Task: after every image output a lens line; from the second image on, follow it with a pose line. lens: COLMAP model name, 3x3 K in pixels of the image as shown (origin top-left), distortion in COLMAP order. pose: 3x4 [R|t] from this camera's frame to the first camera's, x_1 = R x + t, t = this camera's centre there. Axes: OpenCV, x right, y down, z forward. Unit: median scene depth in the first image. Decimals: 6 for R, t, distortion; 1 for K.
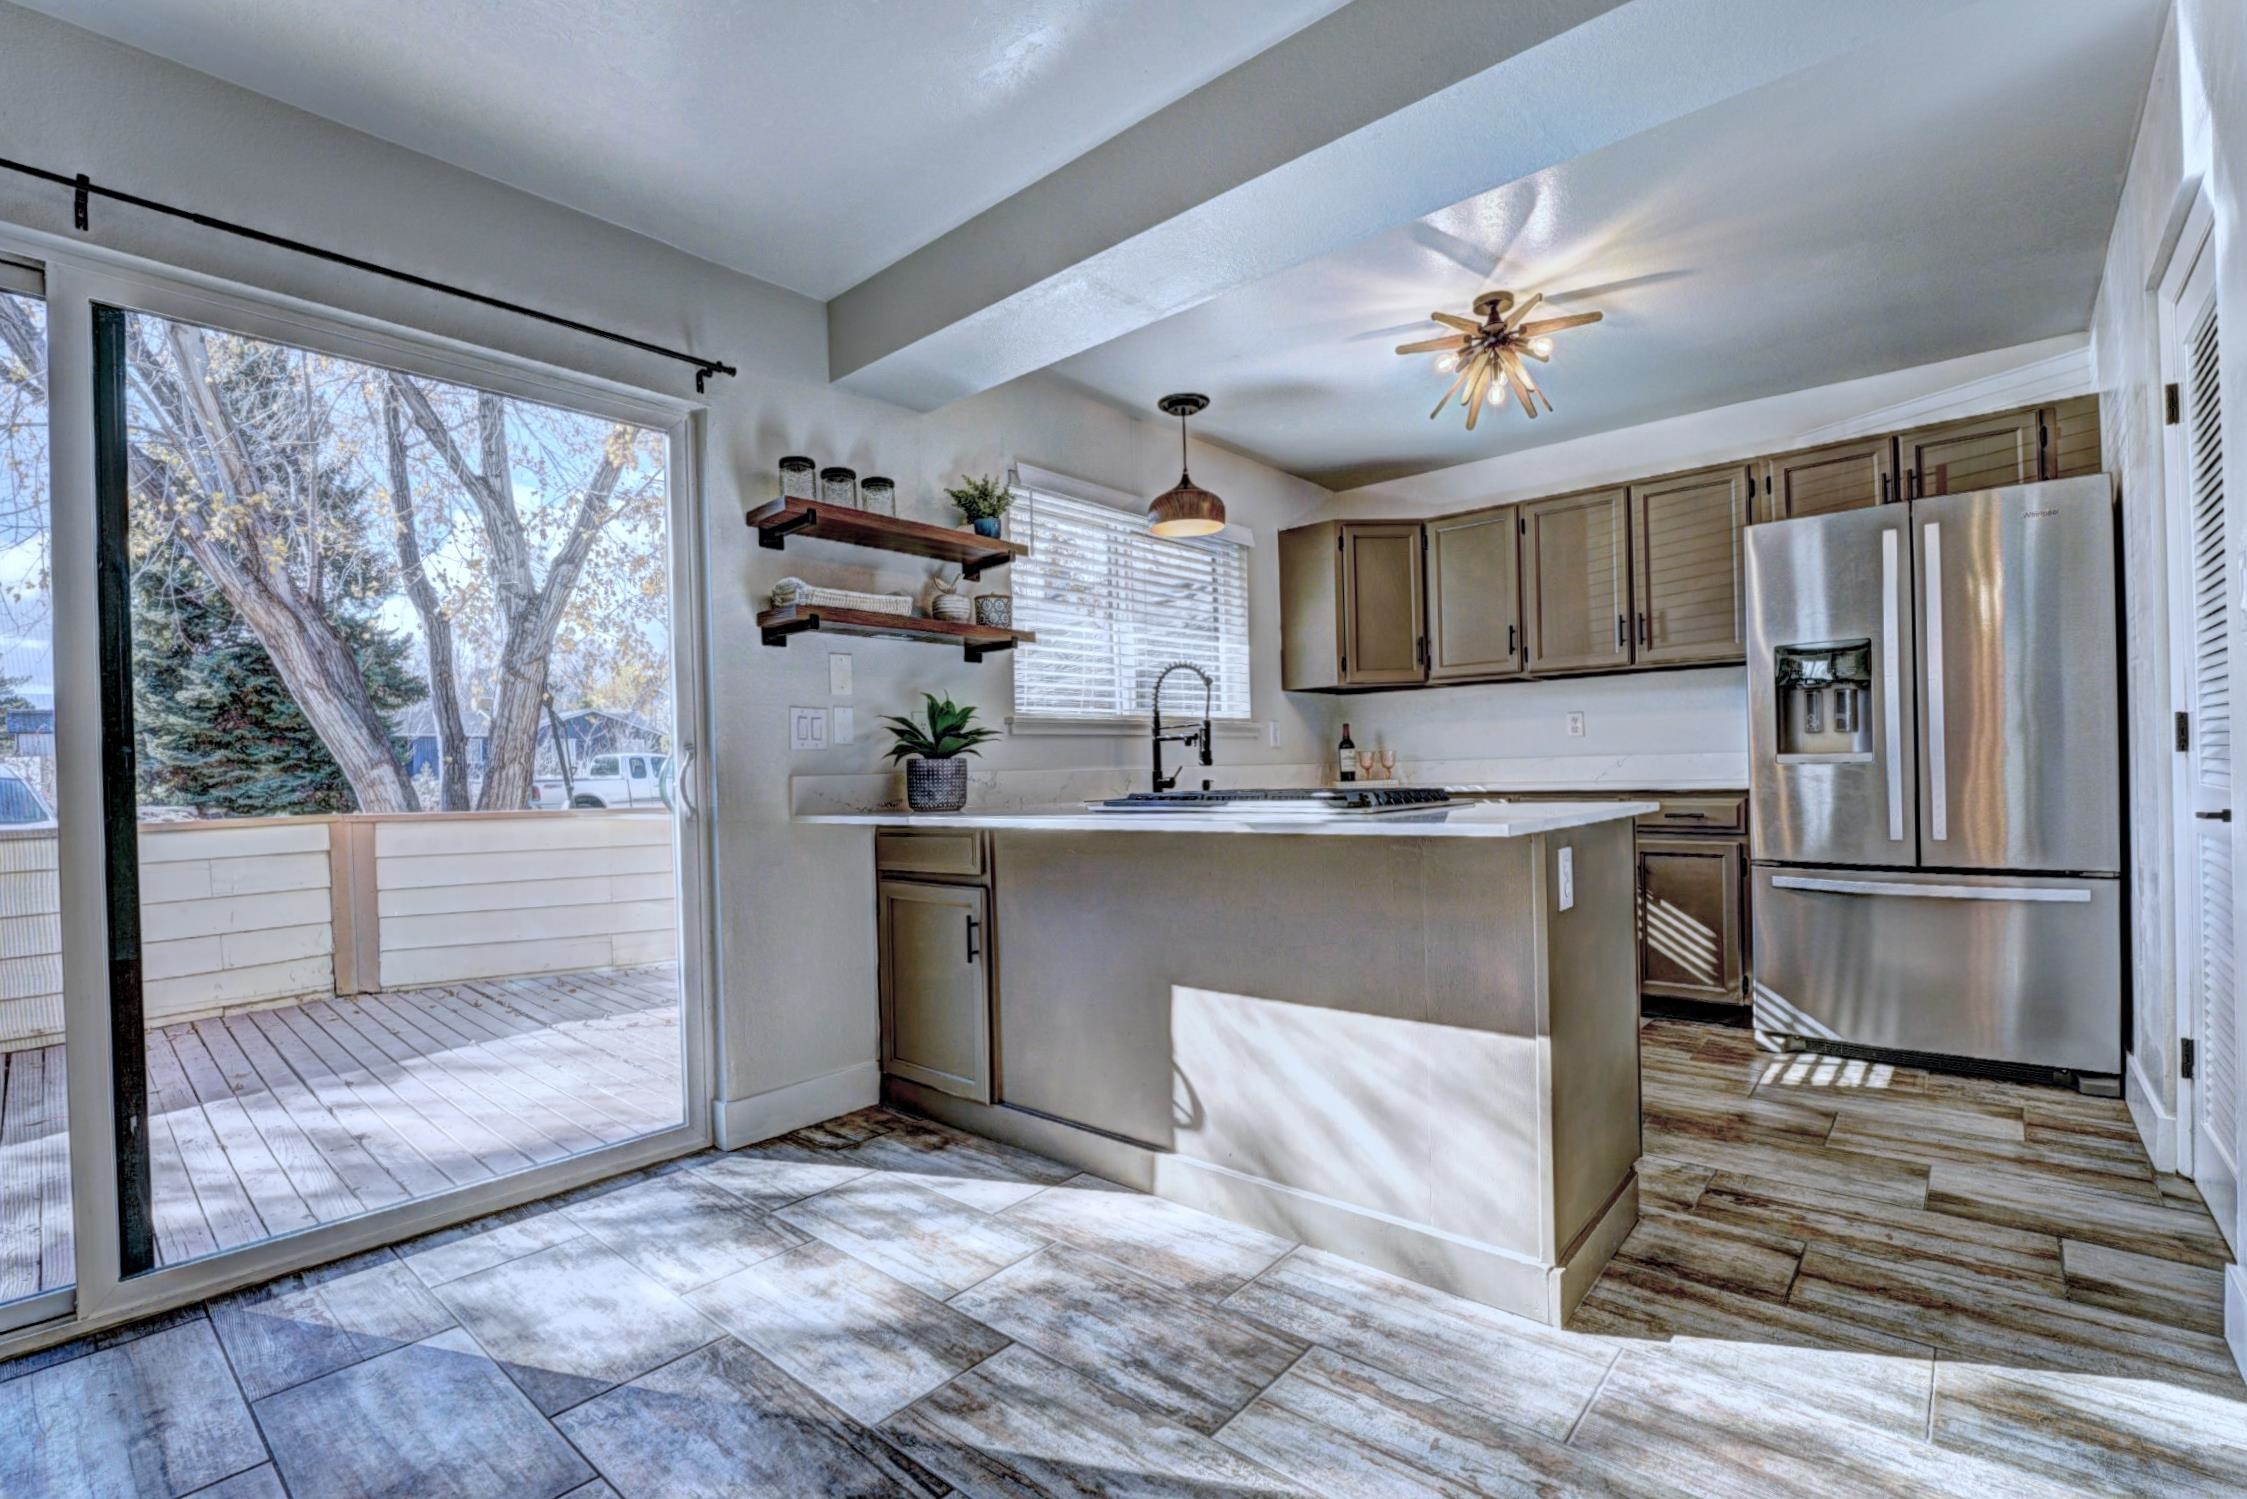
lens RADIAL K [[1007.0, 0, 1096.6], [0, 1007.0, 776.7], [0, 0, 1]] dist [-0.024817, -0.000151]
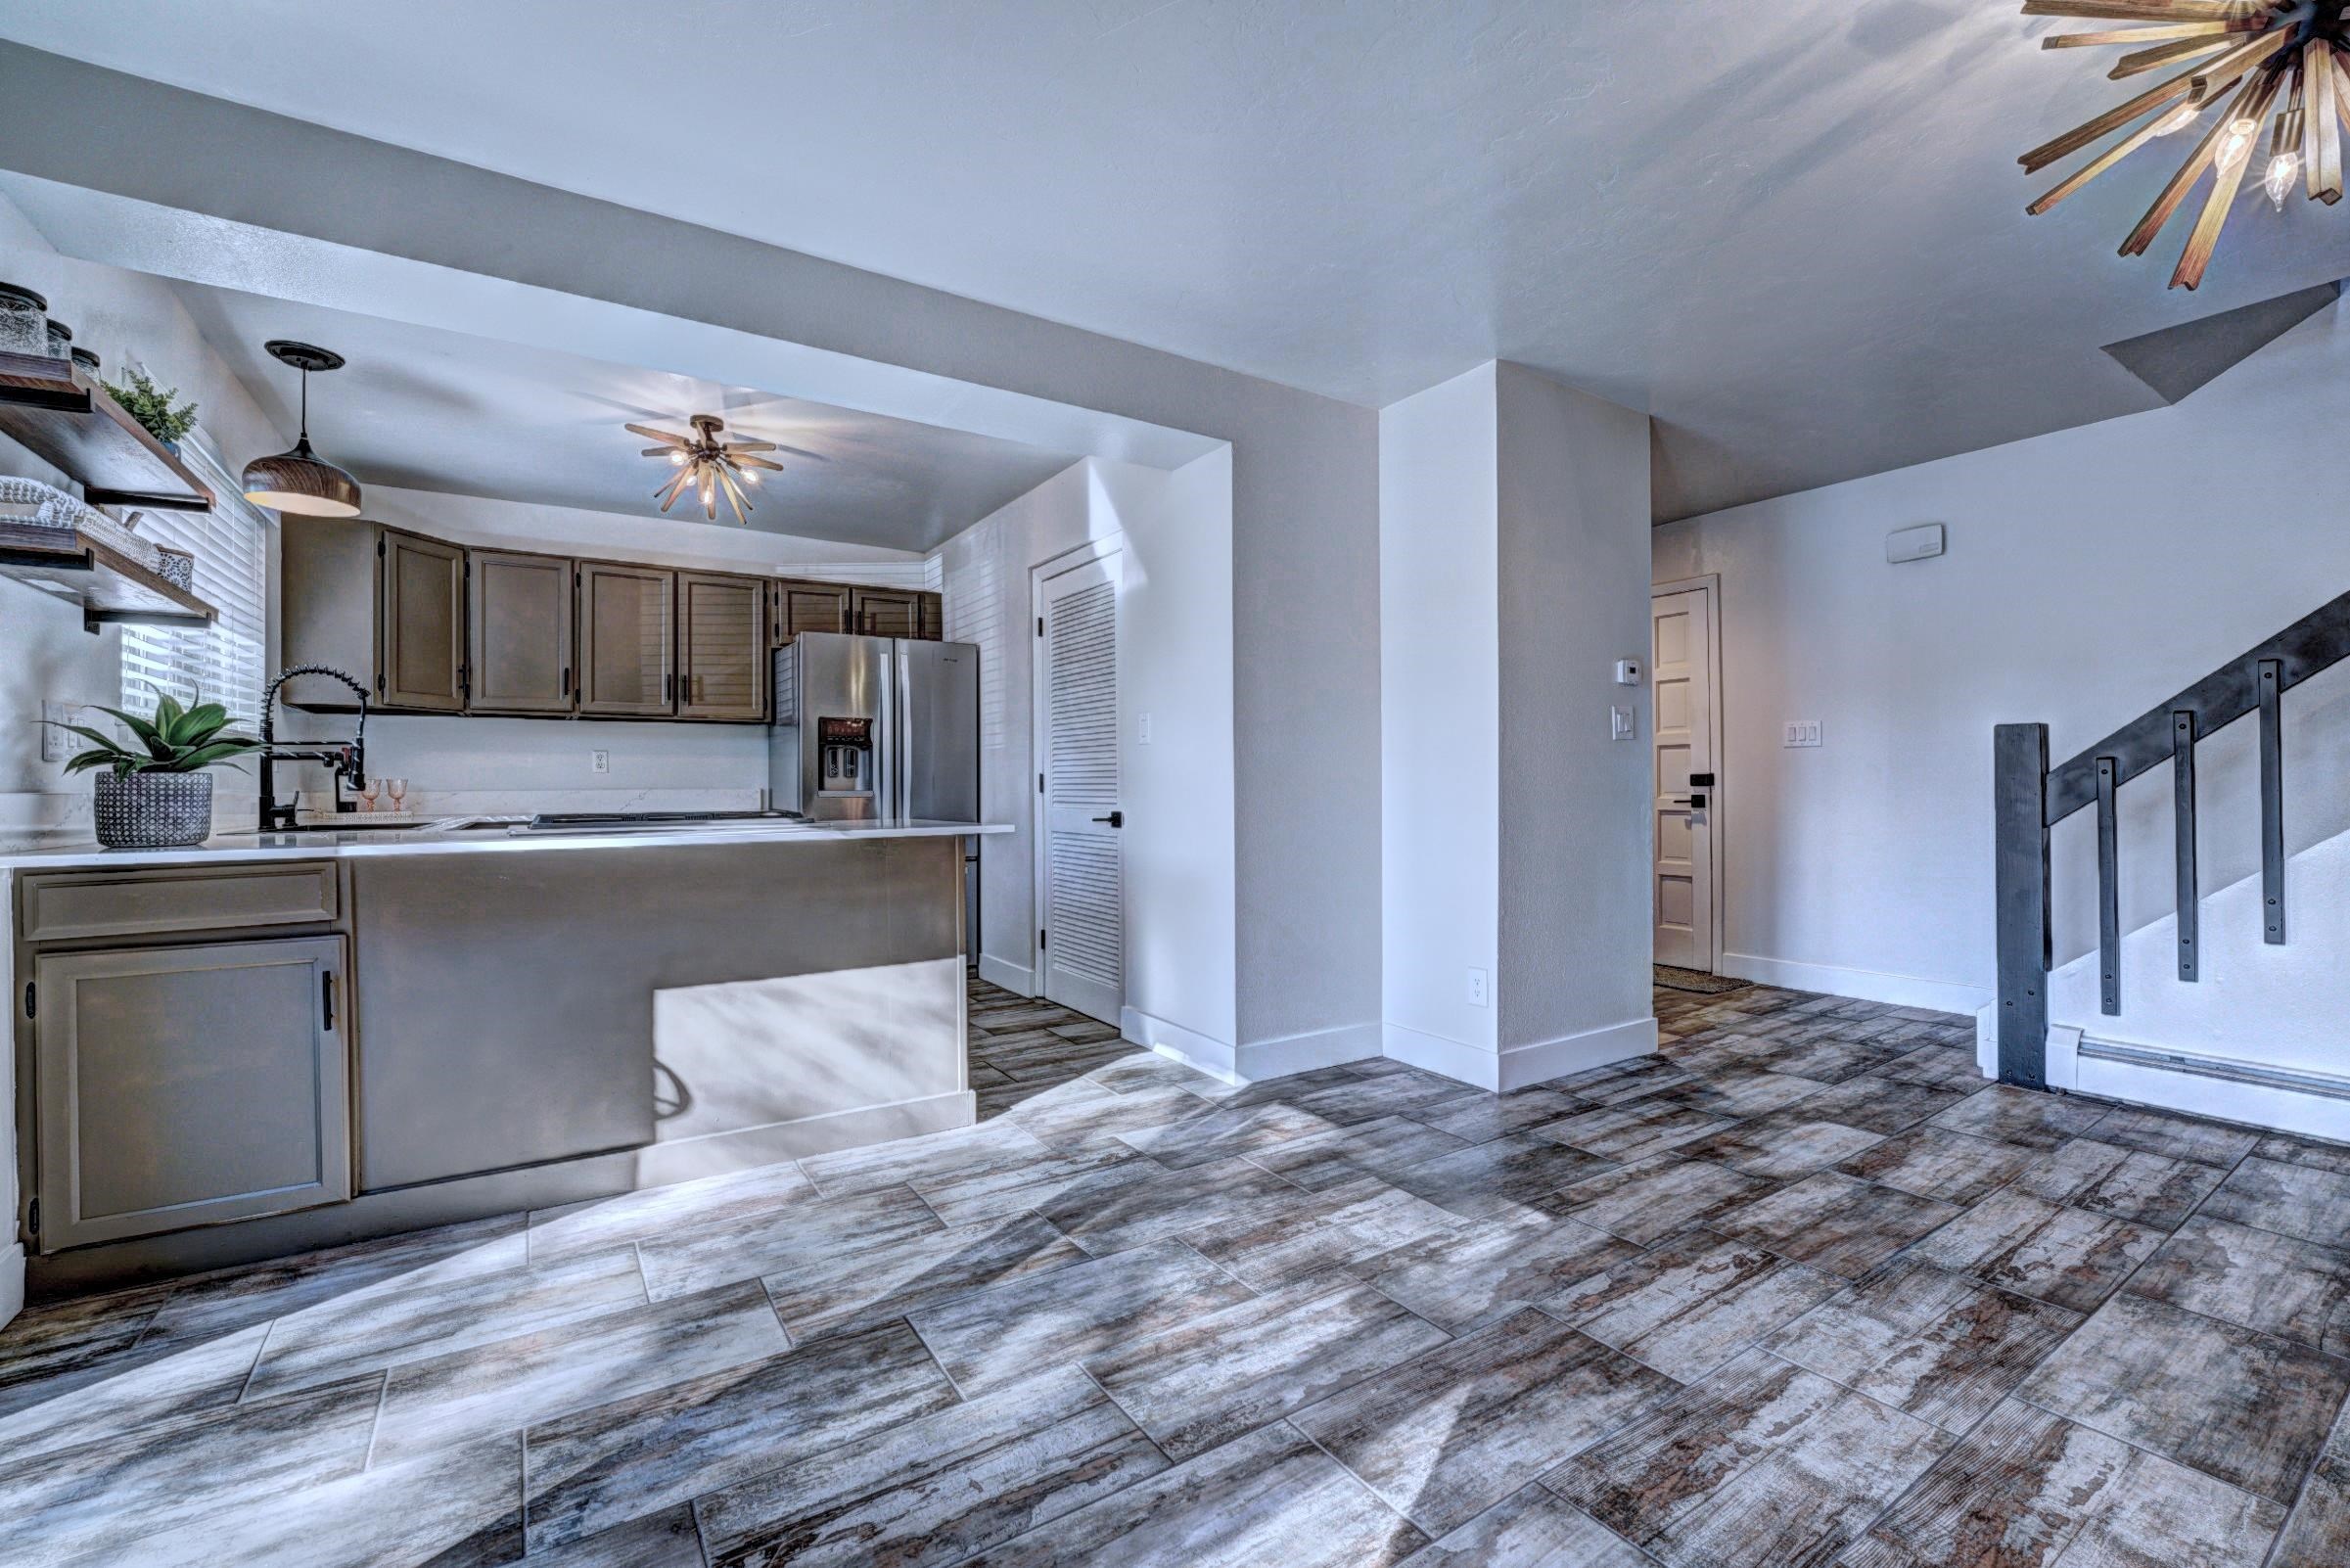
lens RADIAL K [[983.8, 0, 1161.4], [0, 983.8, 788.7], [0, 0, 1]] dist [-0.021931, 0.000500]
pose [[0.267884, 0.022207, 0.963195, -0.556391], [0.005528, 0.999682, -0.024586, 0.012518], [-0.963435, 0.011911, 0.267676, 0.122230]]
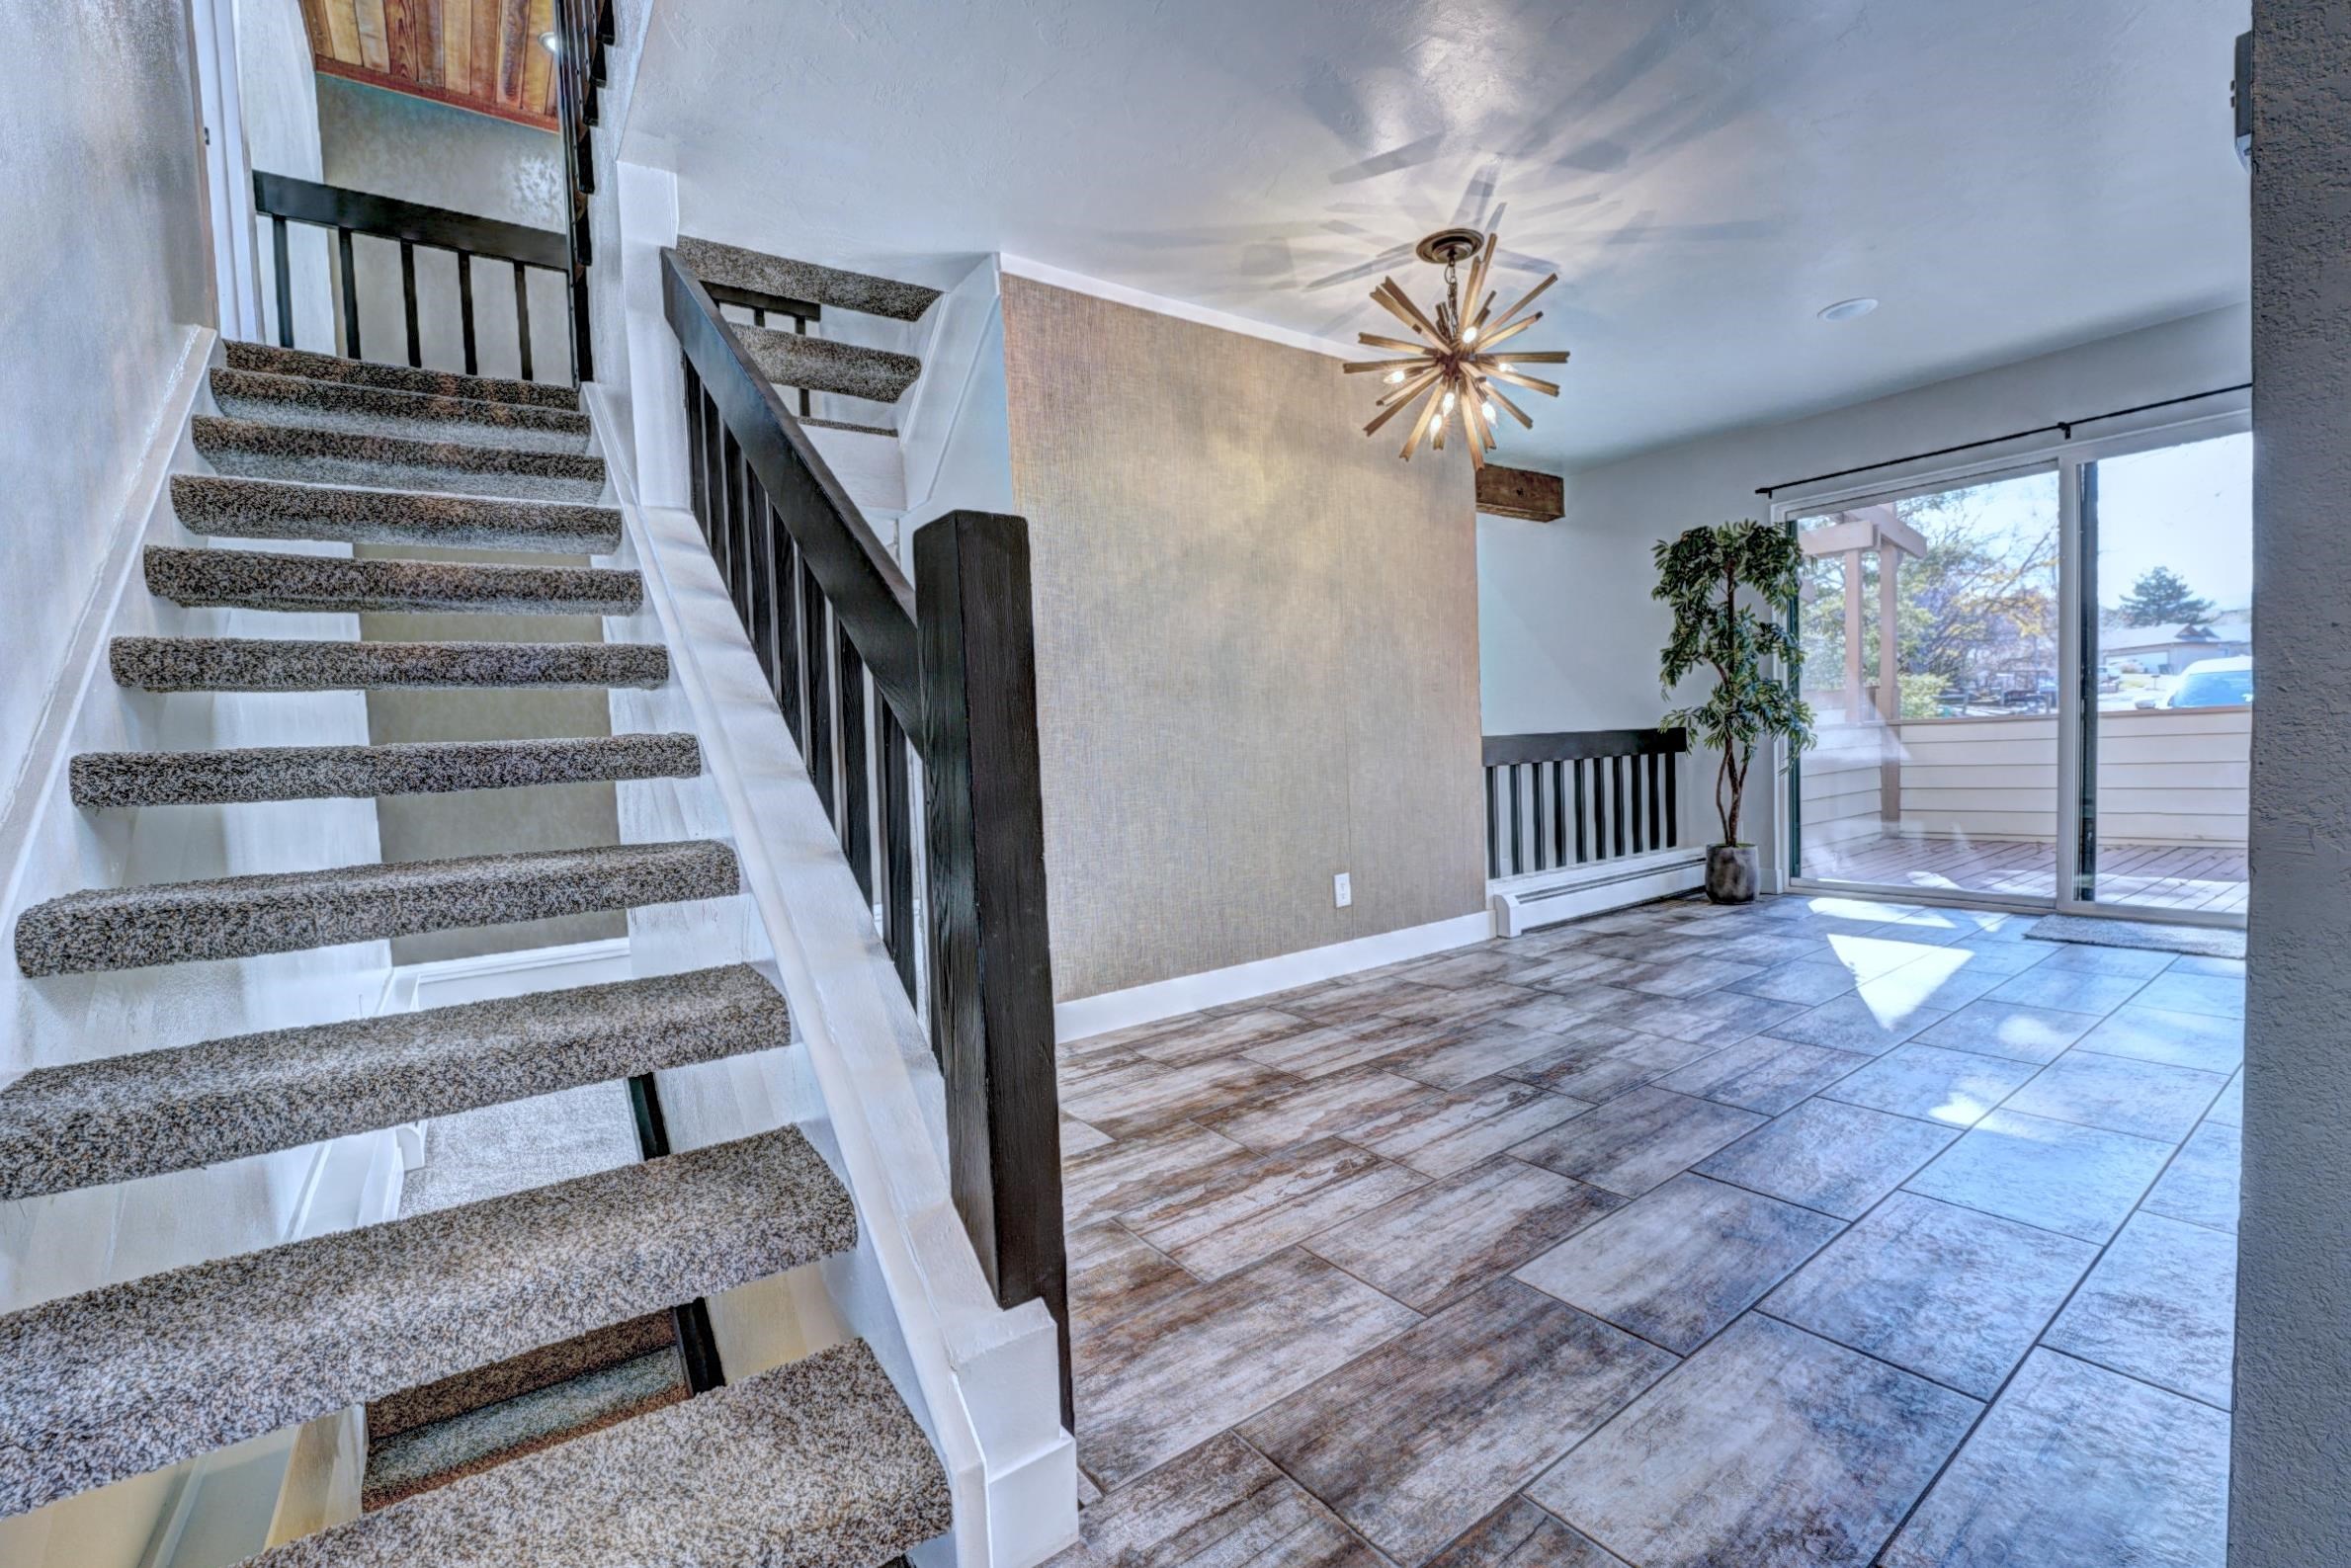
lens RADIAL K [[1002.8, 0, 1181.9], [0, 1002.8, 794.9], [0, 0, 1]] dist [-0.001737, -0.000065]
pose [[-0.206711, 0.086427, -0.974577, 0.918067], [0.041887, 0.995959, 0.079439, -0.000676], [0.977505, -0.024402, -0.209496, -0.298864]]
